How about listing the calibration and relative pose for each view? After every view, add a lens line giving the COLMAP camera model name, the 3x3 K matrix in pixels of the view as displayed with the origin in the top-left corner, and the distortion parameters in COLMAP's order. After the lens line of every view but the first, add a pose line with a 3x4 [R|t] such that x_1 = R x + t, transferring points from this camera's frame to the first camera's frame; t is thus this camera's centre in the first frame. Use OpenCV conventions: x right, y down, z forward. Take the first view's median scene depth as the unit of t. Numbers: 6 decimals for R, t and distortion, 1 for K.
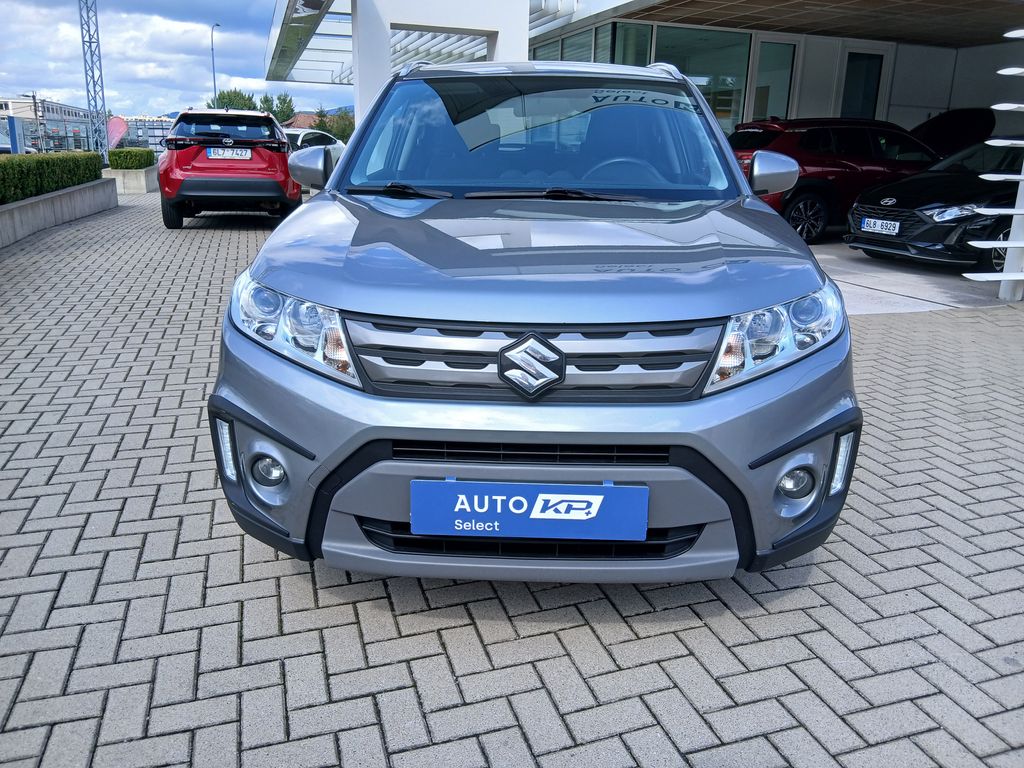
lens RADIAL K [[788.1, 0, 543.5], [0, 788.1, 382.2], [0, 0, 1]] dist [0.045013, -0.148576]
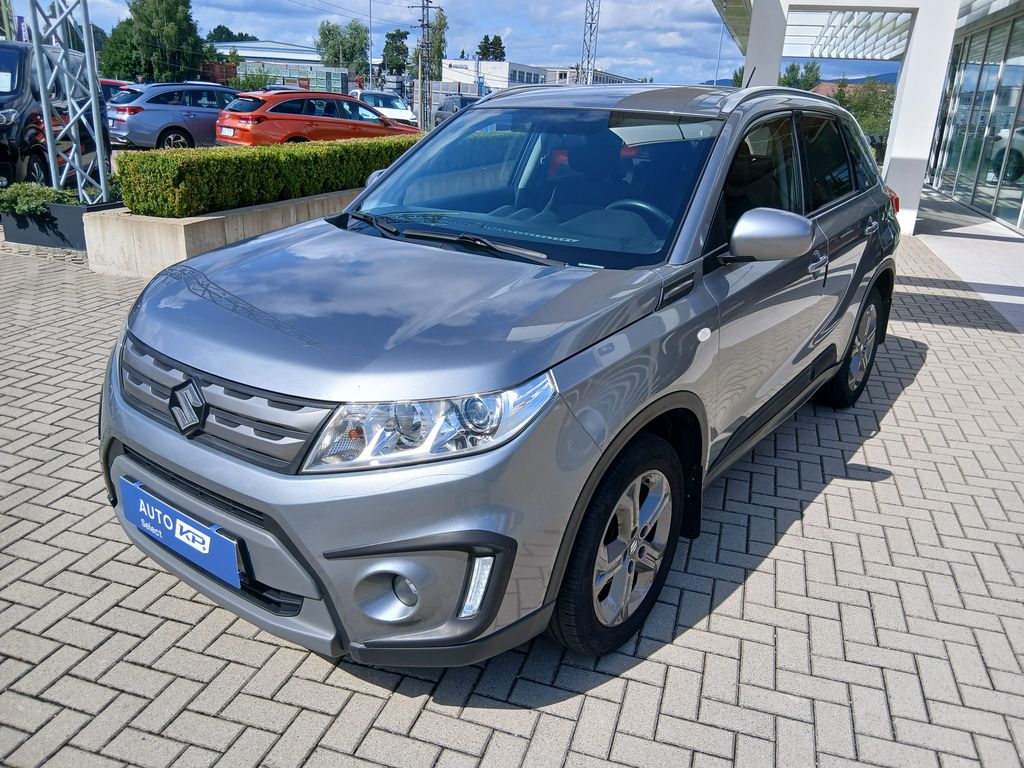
lens RADIAL K [[788.1, 0, 543.5], [0, 788.1, 382.2], [0, 0, 1]] dist [0.045013, -0.148576]
pose [[0.817635, 0.202515, -0.538943, 0.975645], [-0.182435, 0.978989, 0.091094, -0.244656], [0.546067, 0.023841, 0.837402, 0.322925]]
